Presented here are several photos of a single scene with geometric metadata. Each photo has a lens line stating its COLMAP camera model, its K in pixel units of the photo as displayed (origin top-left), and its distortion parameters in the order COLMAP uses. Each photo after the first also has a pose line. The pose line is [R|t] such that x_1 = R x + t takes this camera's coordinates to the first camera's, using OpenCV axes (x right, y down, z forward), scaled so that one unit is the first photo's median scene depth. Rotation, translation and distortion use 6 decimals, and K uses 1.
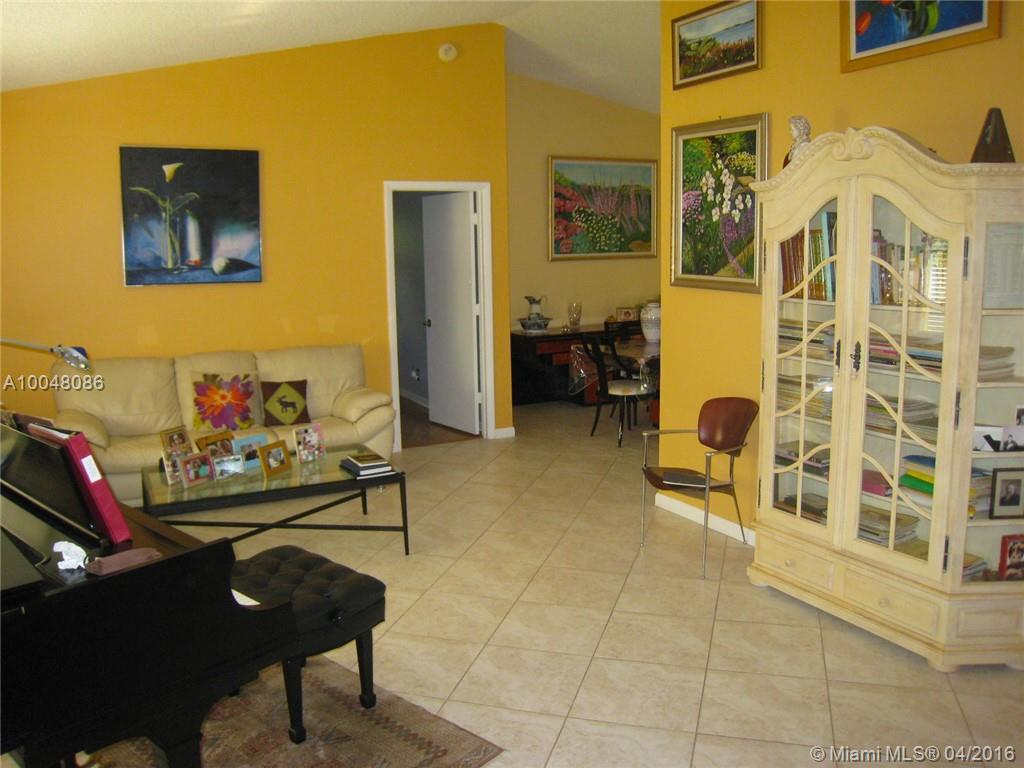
lens RADIAL K [[897.3, 0, 510.0], [0, 897.3, 380.3], [0, 0, 1]] dist [-0.052073, 0.001426]
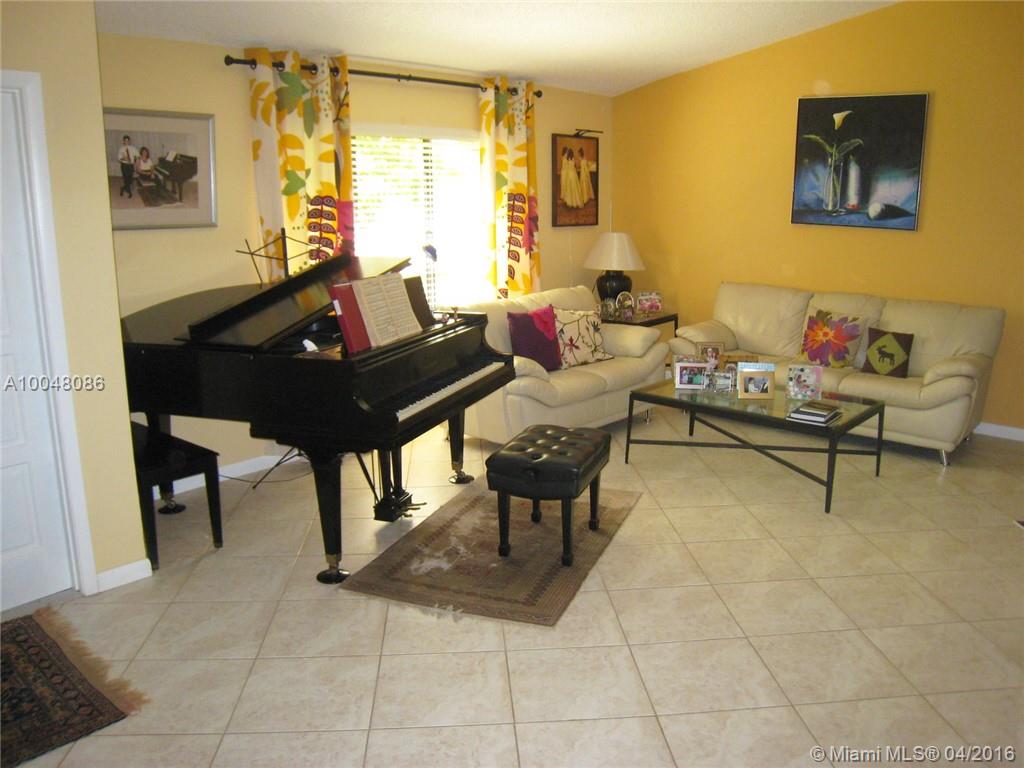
lens RADIAL K [[897.3, 0, 510.4], [0, 897.3, 384.9], [0, 0, 1]] dist [-0.052073, 0.001426]
pose [[0.389203, 0.219563, -0.894602, 0.483135], [-0.163899, 0.972187, 0.167300, -0.037628], [0.906454, 0.081510, 0.414365, 0.221704]]
